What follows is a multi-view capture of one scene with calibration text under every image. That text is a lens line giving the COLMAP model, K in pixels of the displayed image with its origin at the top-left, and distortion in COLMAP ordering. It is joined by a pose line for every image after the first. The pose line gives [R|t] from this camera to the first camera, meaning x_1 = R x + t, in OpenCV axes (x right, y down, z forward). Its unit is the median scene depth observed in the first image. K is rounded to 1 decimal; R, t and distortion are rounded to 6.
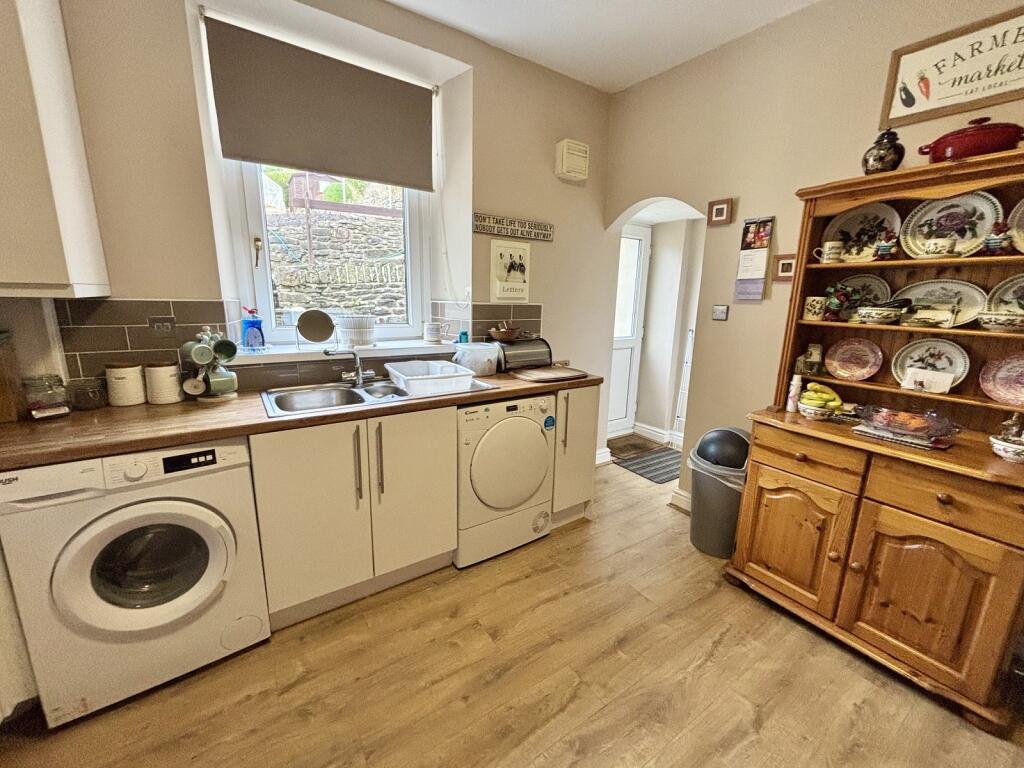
lens RADIAL K [[412.0, 0, 511.5], [0, 412.0, 383.2], [0, 0, 1]] dist [0.003107, -0.000483]
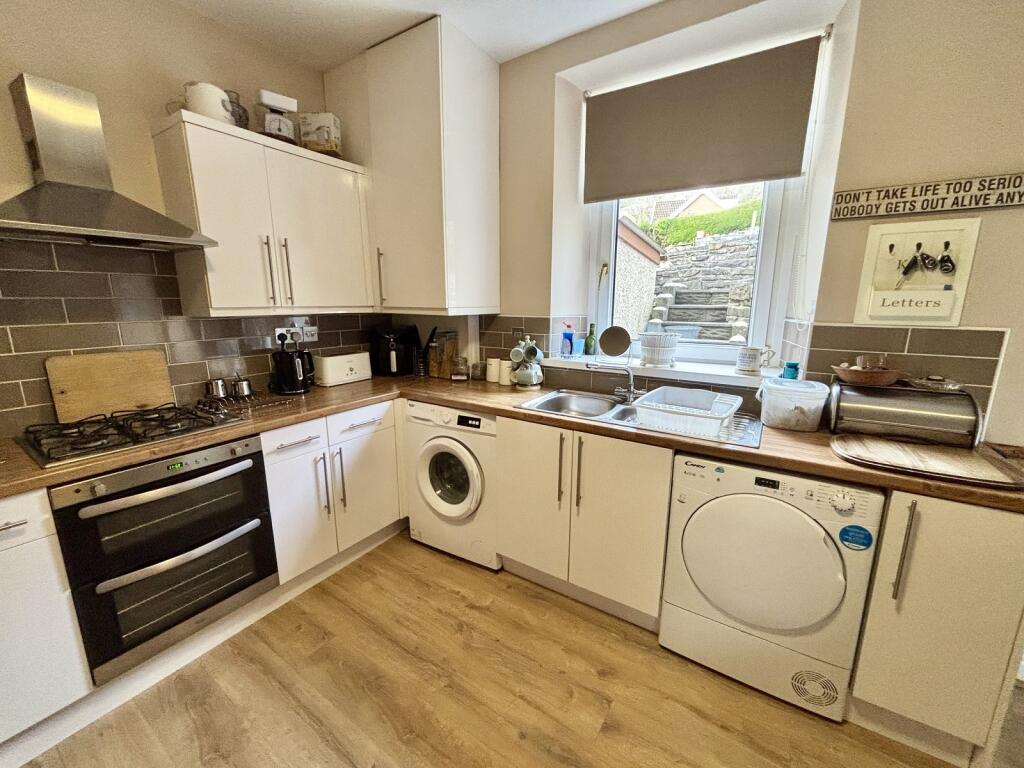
lens RADIAL K [[412.0, 0, 511.6], [0, 412.0, 383.4], [0, 0, 1]] dist [0.003107, -0.000483]
pose [[0.387768, 0.163307, -0.907175, 0.404024], [-0.187831, 0.977530, 0.095684, -0.079045], [0.902417, 0.133292, 0.409728, 0.315833]]
